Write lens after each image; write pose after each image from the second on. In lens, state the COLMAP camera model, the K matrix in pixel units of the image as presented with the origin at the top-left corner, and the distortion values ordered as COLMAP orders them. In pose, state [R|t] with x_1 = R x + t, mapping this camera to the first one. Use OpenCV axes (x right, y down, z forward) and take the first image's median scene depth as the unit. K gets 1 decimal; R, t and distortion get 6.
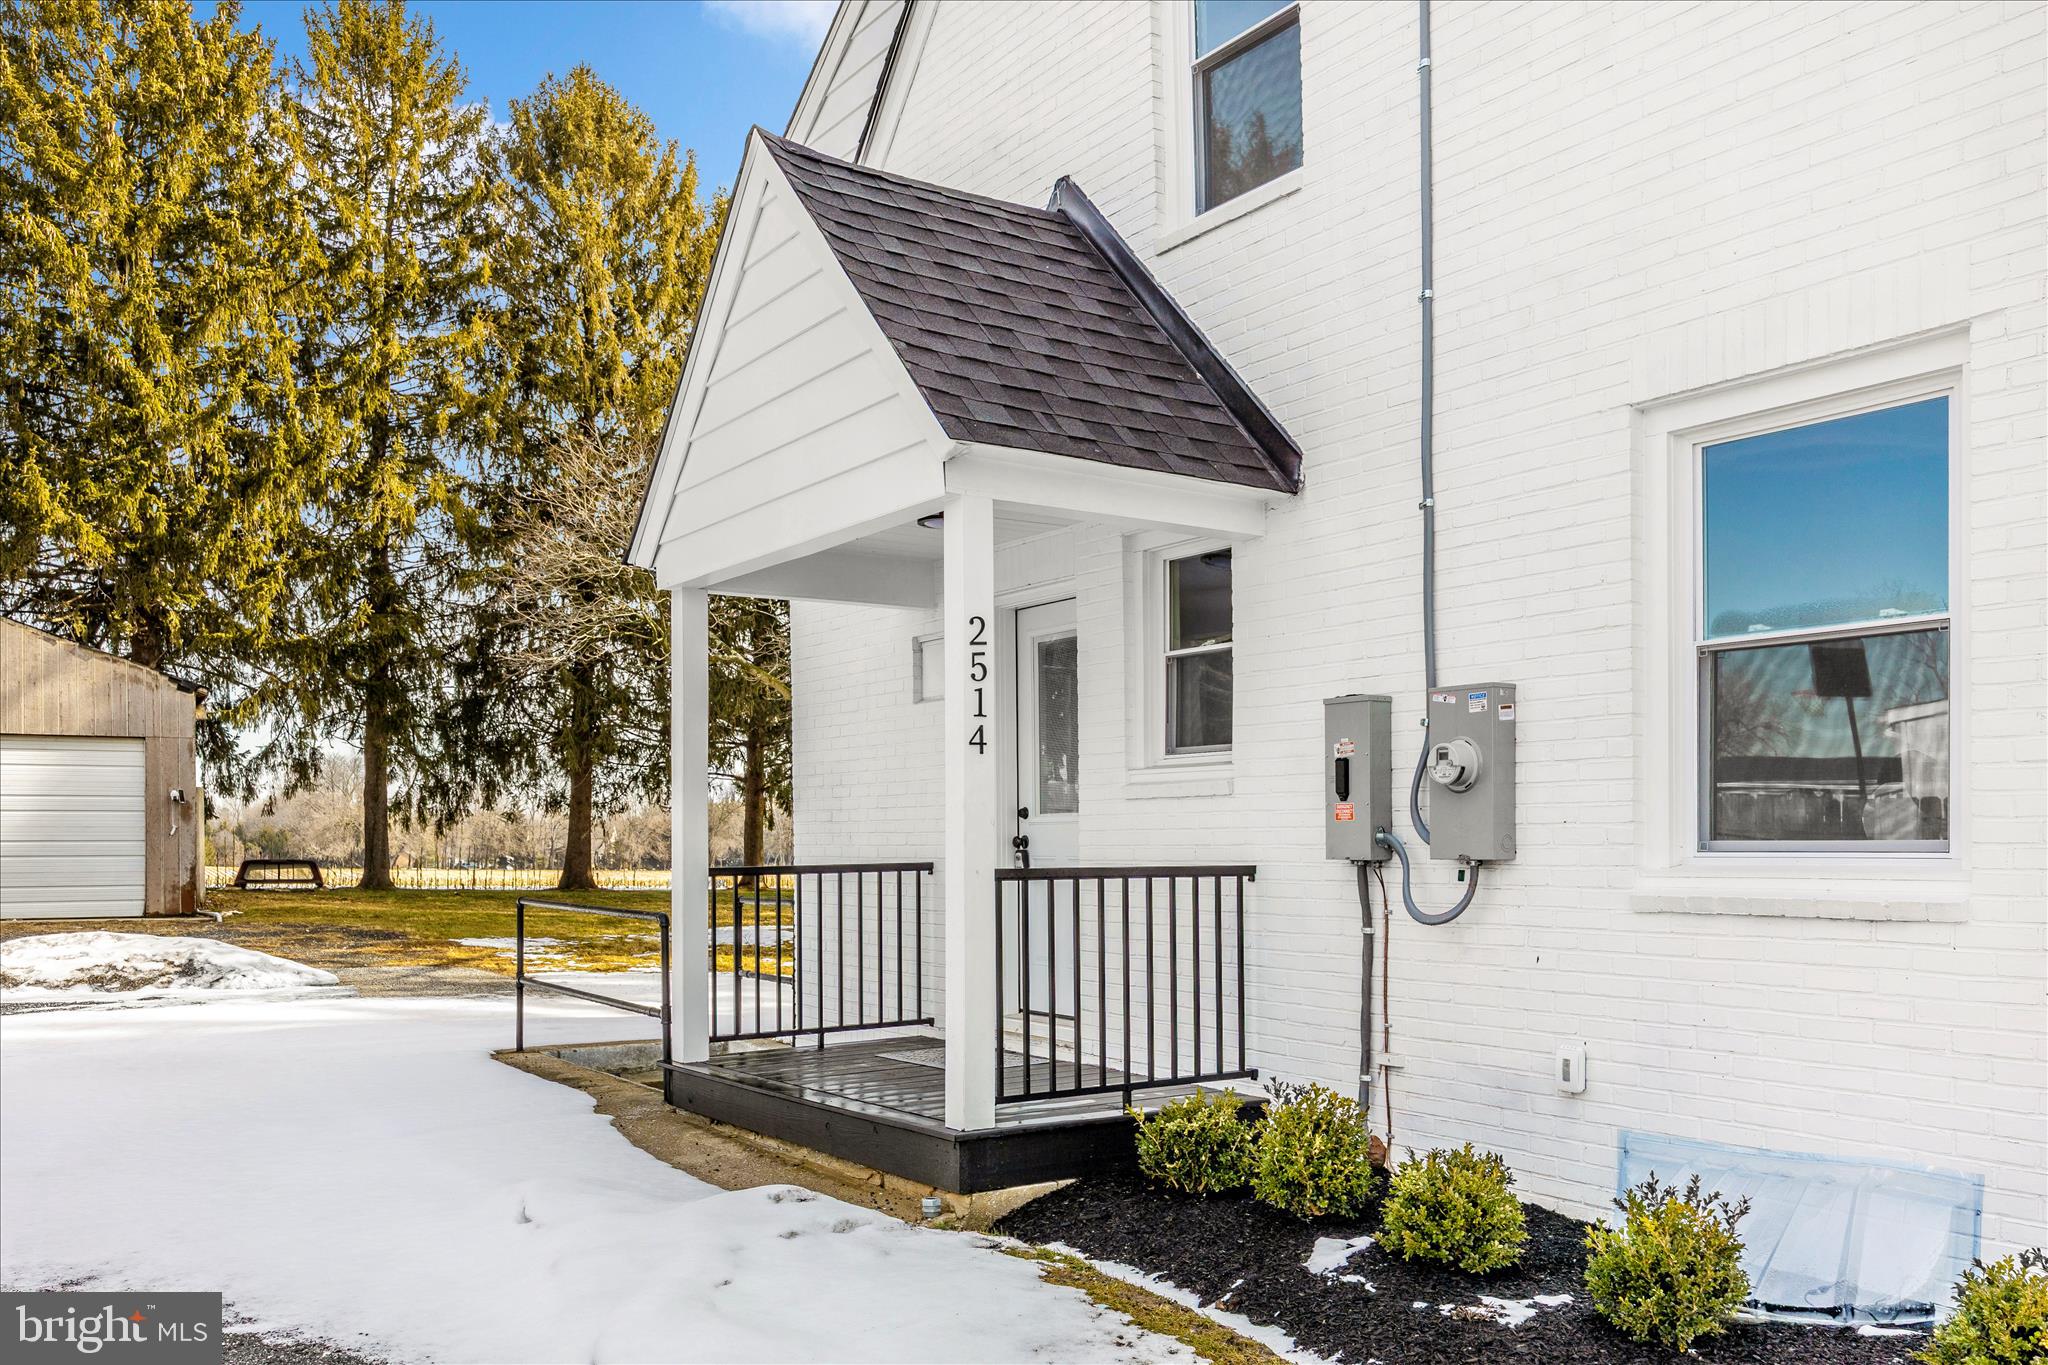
lens RADIAL K [[1626.2, 0, 1024.0], [0, 1626.2, 682.5], [0, 0, 1]] dist [0.005790, 0.001800]
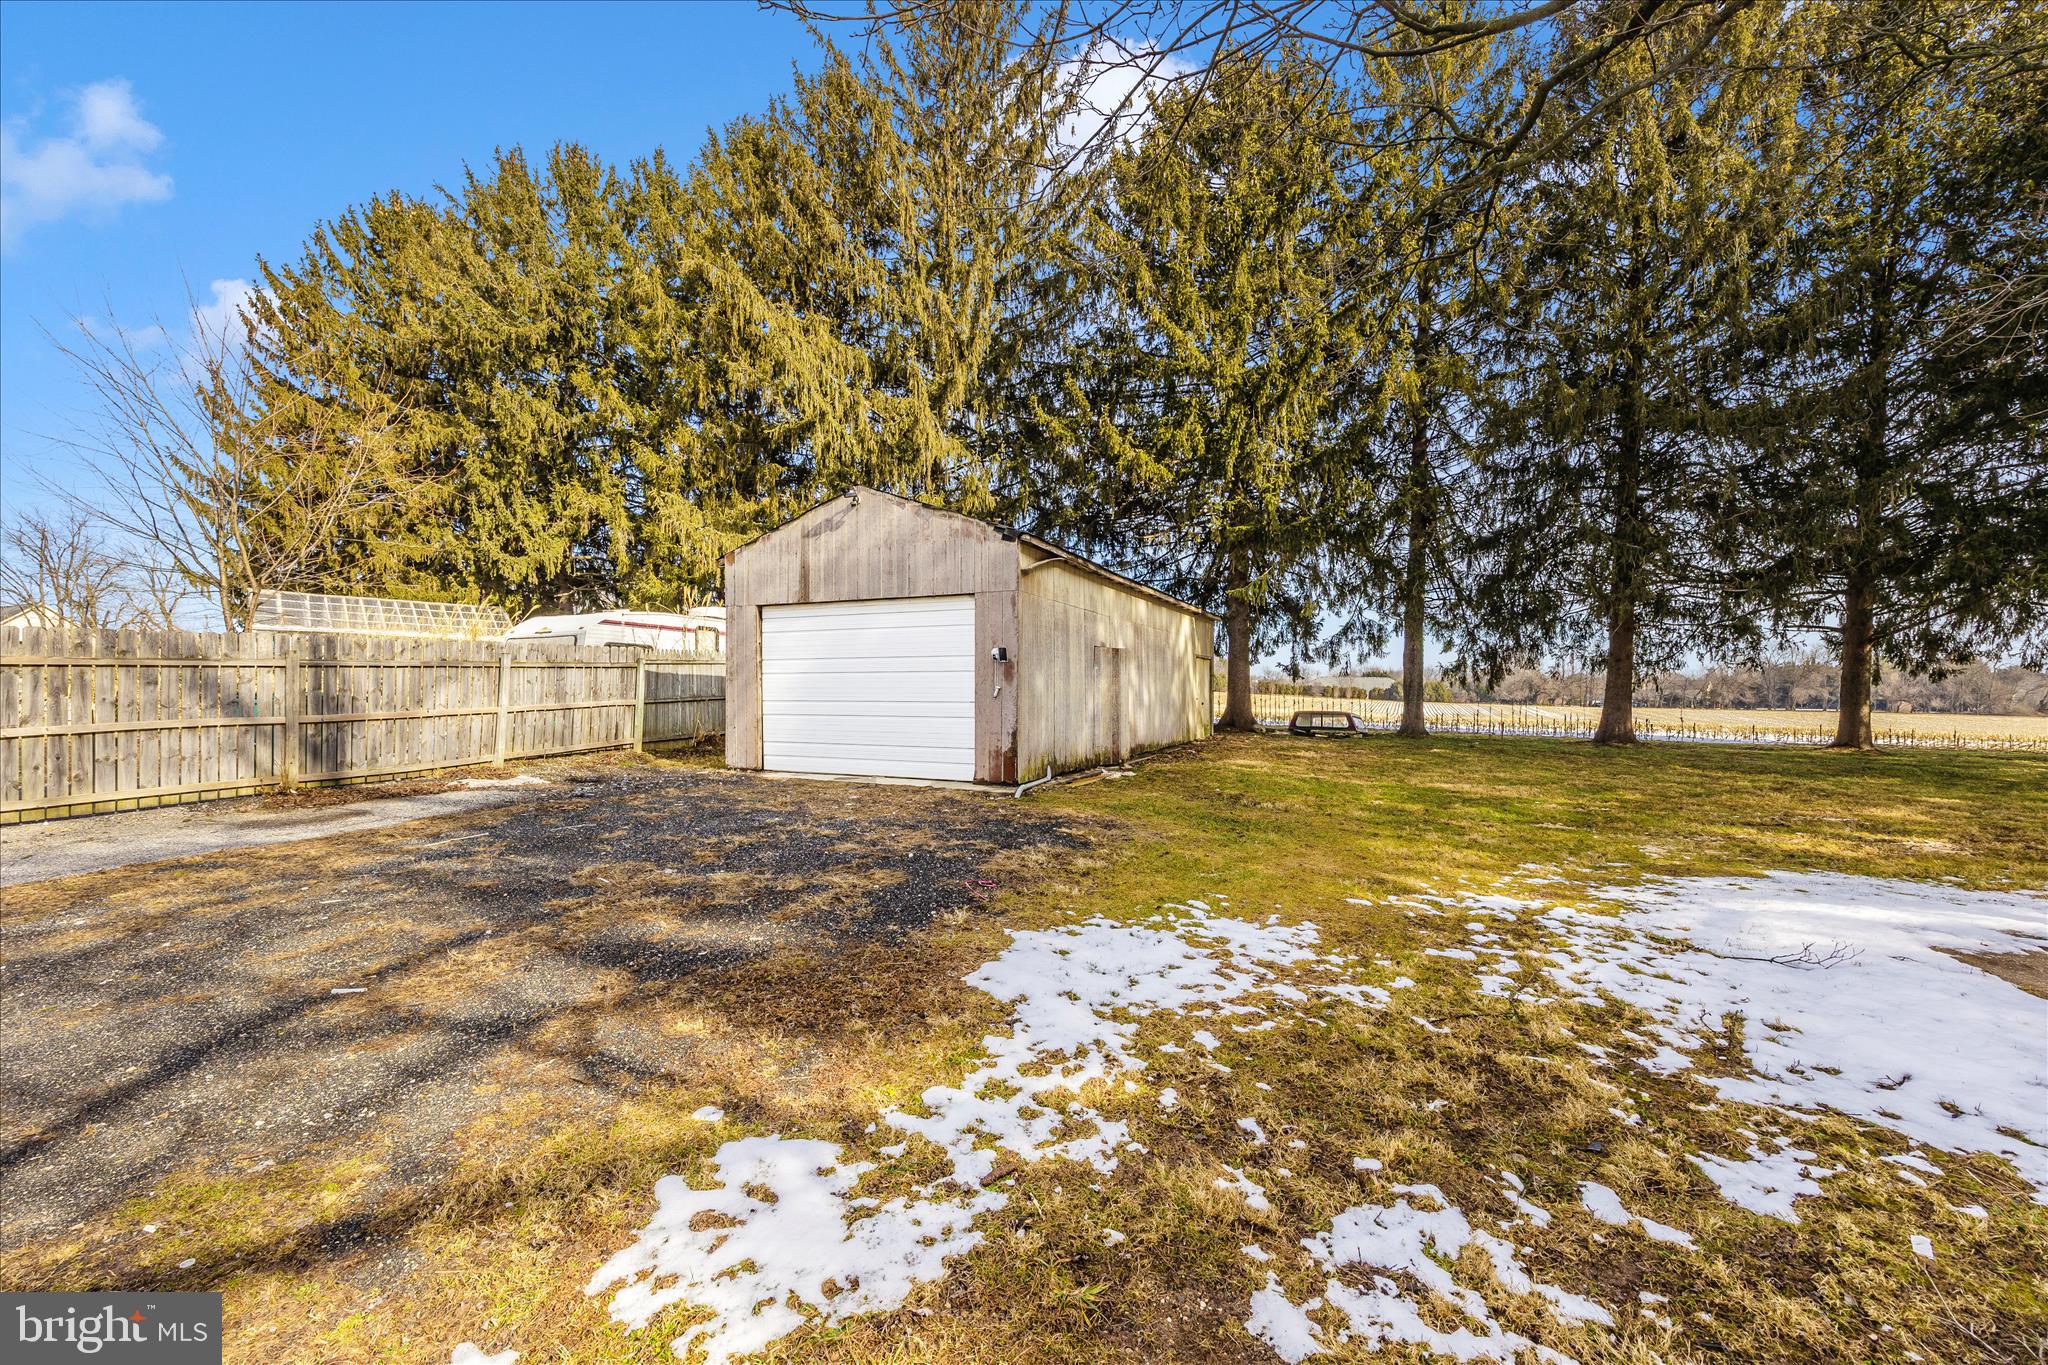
lens RADIAL K [[733.0, 0, 1021.5], [0, 733.0, 697.1], [0, 0, 1]] dist [-0.006248, 0.000150]
pose [[0.546492, 0.011232, -0.837389, -0.089370], [0.079795, 0.994663, 0.065416, 0.036442], [0.833654, -0.102569, 0.542679, 0.421766]]
